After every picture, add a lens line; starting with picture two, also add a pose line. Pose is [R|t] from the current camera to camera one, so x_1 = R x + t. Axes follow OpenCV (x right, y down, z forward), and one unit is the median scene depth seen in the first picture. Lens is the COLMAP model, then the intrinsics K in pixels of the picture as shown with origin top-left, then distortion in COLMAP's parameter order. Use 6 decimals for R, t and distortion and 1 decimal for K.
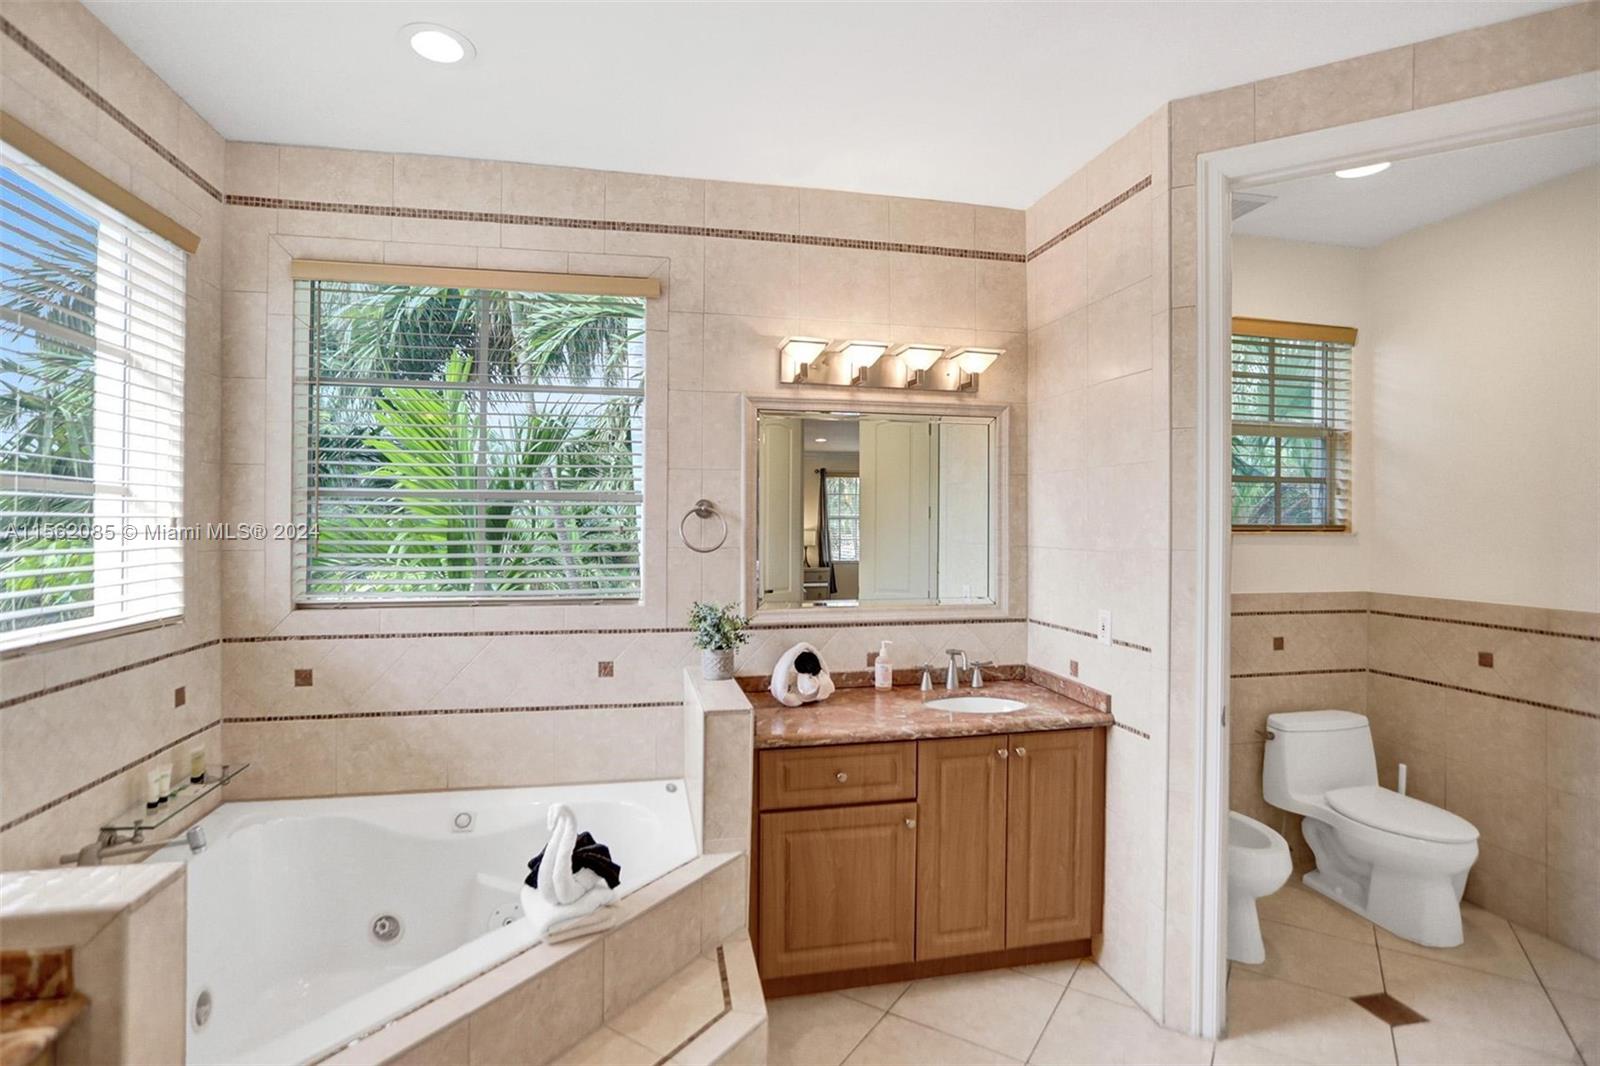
lens RADIAL K [[792.8, 0, 795.6], [0, 792.8, 524.5], [0, 0, 1]] dist [-0.042093, 0.018894]
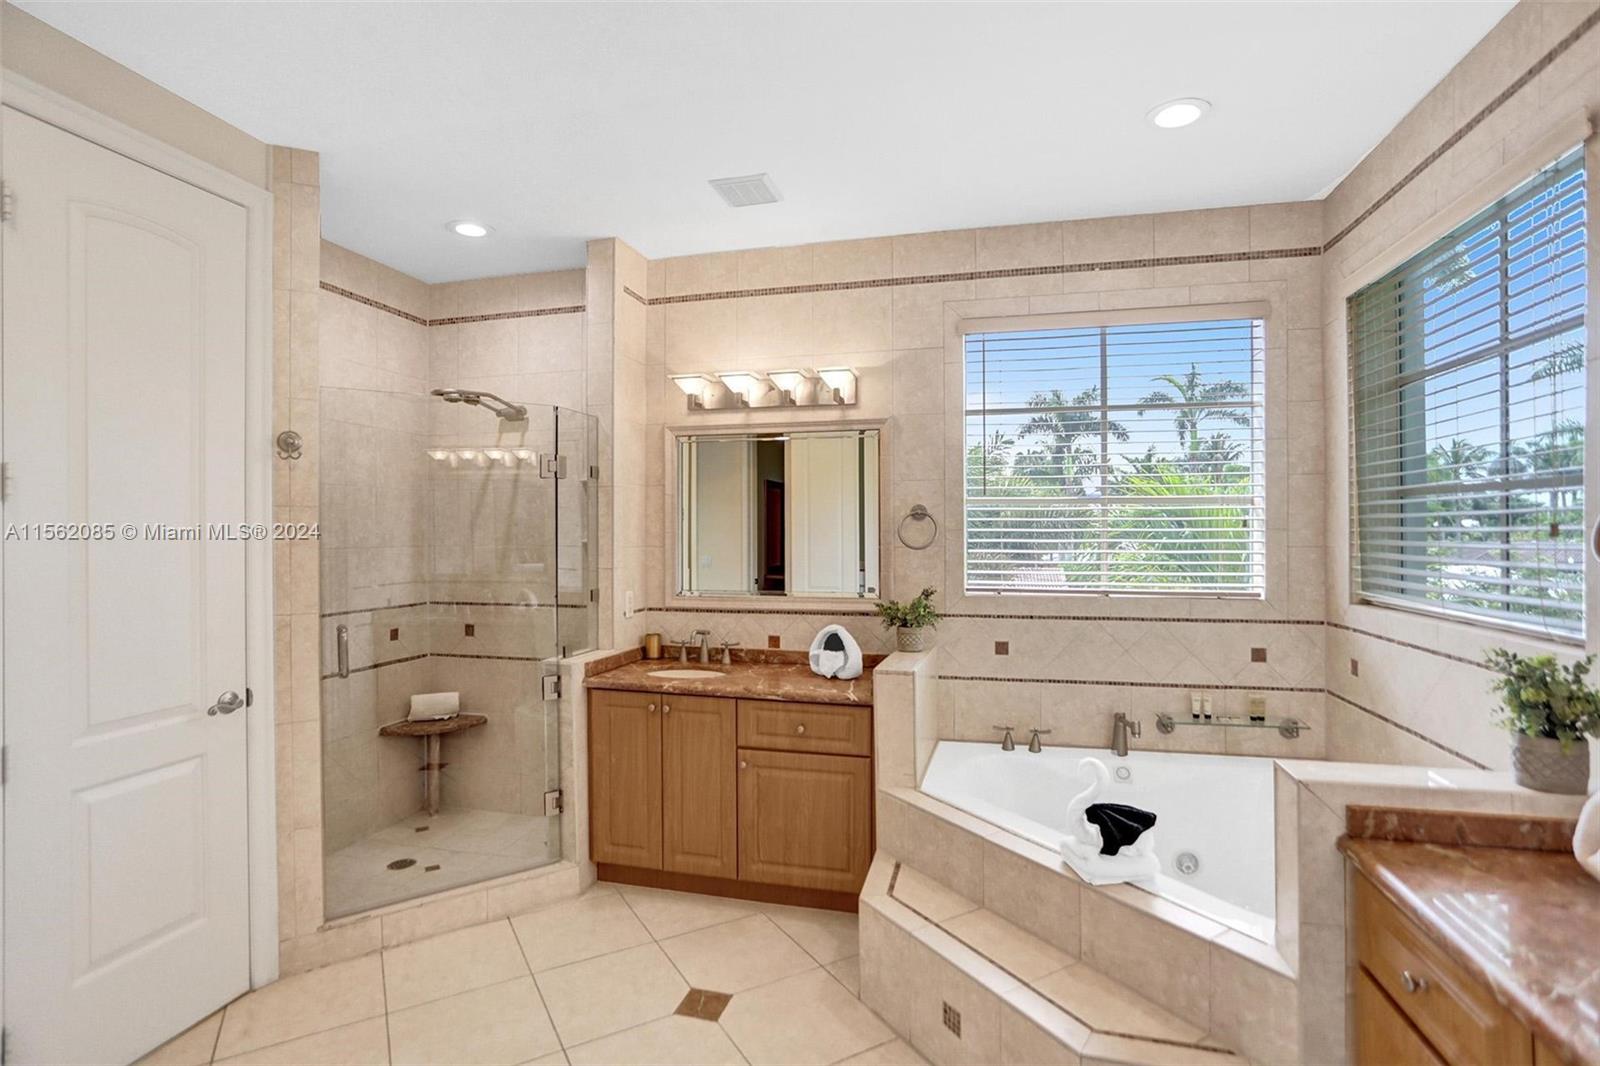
lens RADIAL K [[792.8, 0, 800.8], [0, 792.8, 537.3], [0, 0, 1]] dist [-0.042093, 0.018894]
pose [[-0.439950, 0.007496, -0.897991, 0.661668], [-0.003513, 0.999943, 0.010068, 0.009404], [0.898016, 0.007584, -0.439898, 0.786865]]
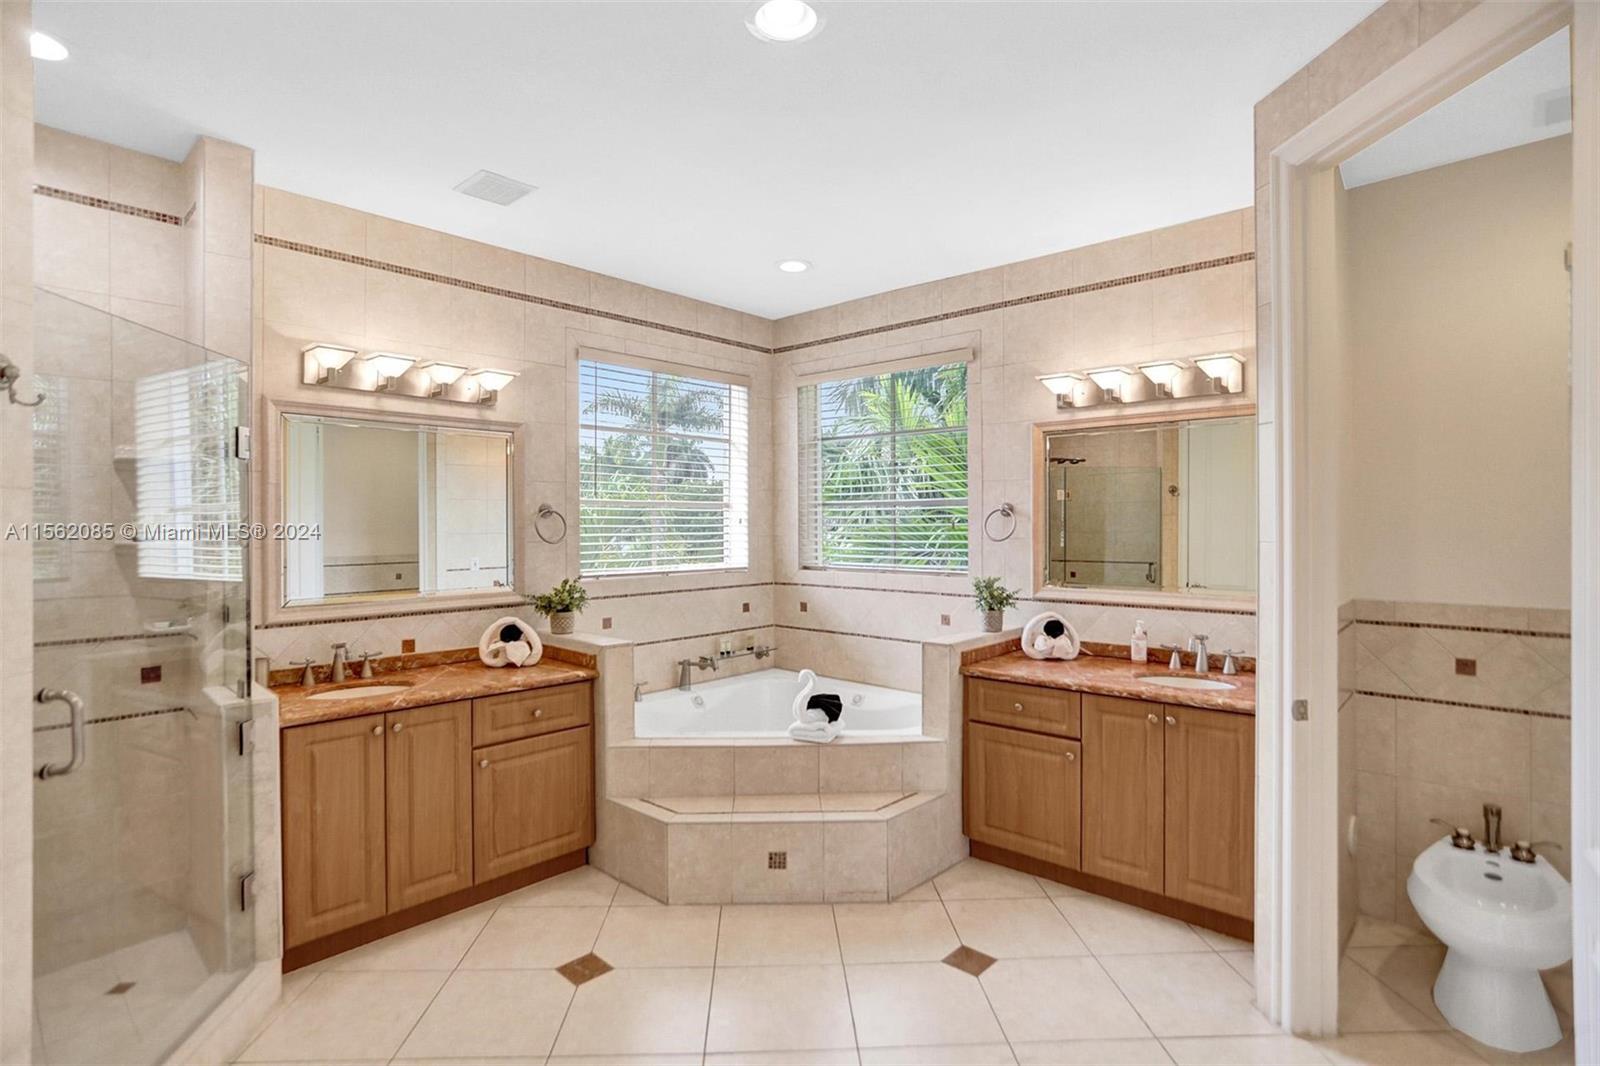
lens RADIAL K [[792.8, 0, 805.8], [0, 792.8, 525.5], [0, 0, 1]] dist [-0.042093, 0.018894]
pose [[0.590904, -0.001877, -0.806740, 0.853153], [0.000277, 0.999998, -0.002123, 0.011907], [0.806742, 0.001031, 0.590903, -0.080559]]
